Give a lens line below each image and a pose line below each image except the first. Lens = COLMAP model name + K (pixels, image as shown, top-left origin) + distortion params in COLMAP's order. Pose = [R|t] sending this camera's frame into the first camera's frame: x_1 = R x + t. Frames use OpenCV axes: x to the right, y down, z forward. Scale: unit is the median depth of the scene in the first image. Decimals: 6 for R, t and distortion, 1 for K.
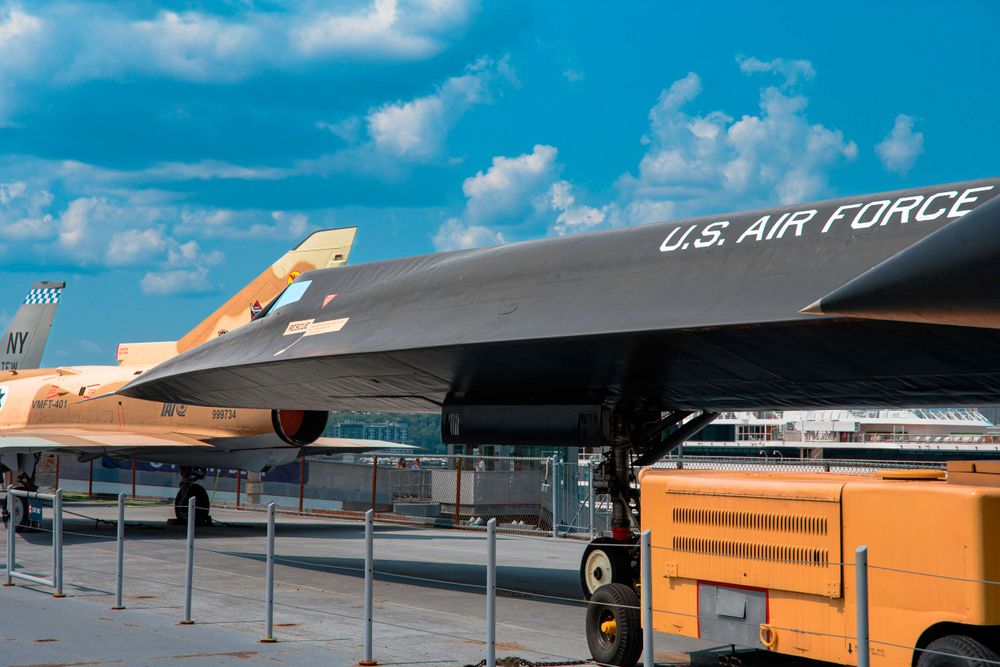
lens RADIAL K [[1923.9, 0, 498.2], [0, 1923.9, 333.8], [0, 0, 1]] dist [0.326110, 0.000000]
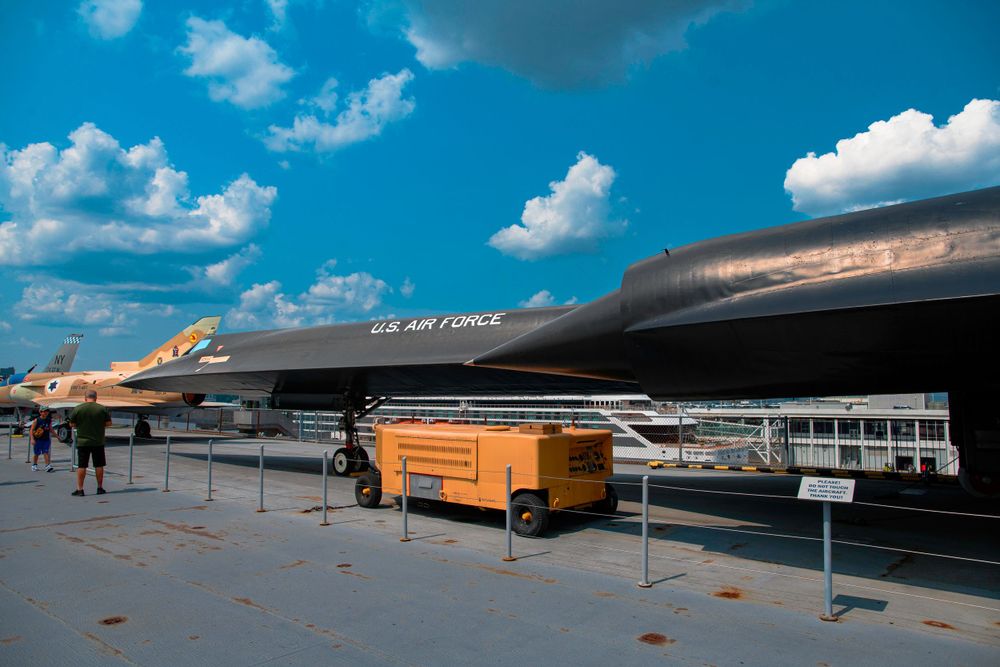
lens RADIAL K [[717.2, 0, 497.3], [0, 717.2, 332.9], [0, 0, 1]] dist [-0.078190, 0.054035]
pose [[0.943985, 0.022544, 0.329218, -0.037526], [-0.012256, 0.999371, -0.033292, -0.008035], [-0.329761, 0.027392, 0.943667, 0.045196]]
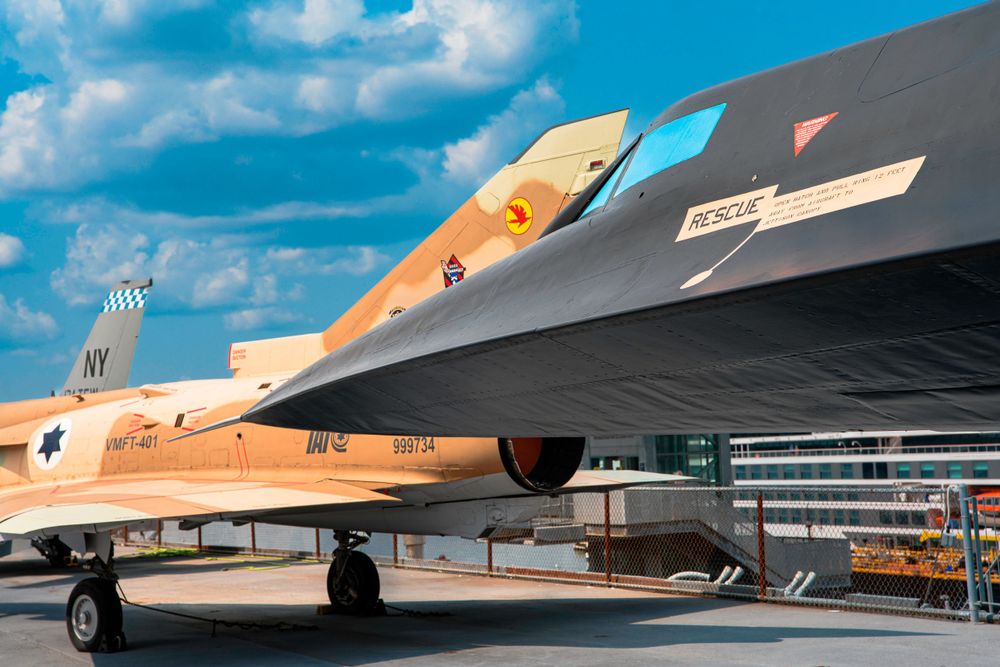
lens RADIAL K [[1649.1, 0, 498.0], [0, 1649.1, 336.4], [0, 0, 1]] dist [0.154551, 0.000000]
pose [[0.998020, -0.059088, -0.021558, -0.099930], [0.058857, 0.998203, -0.011211, 0.014876], [0.022182, 0.009920, 0.999705, 0.479517]]
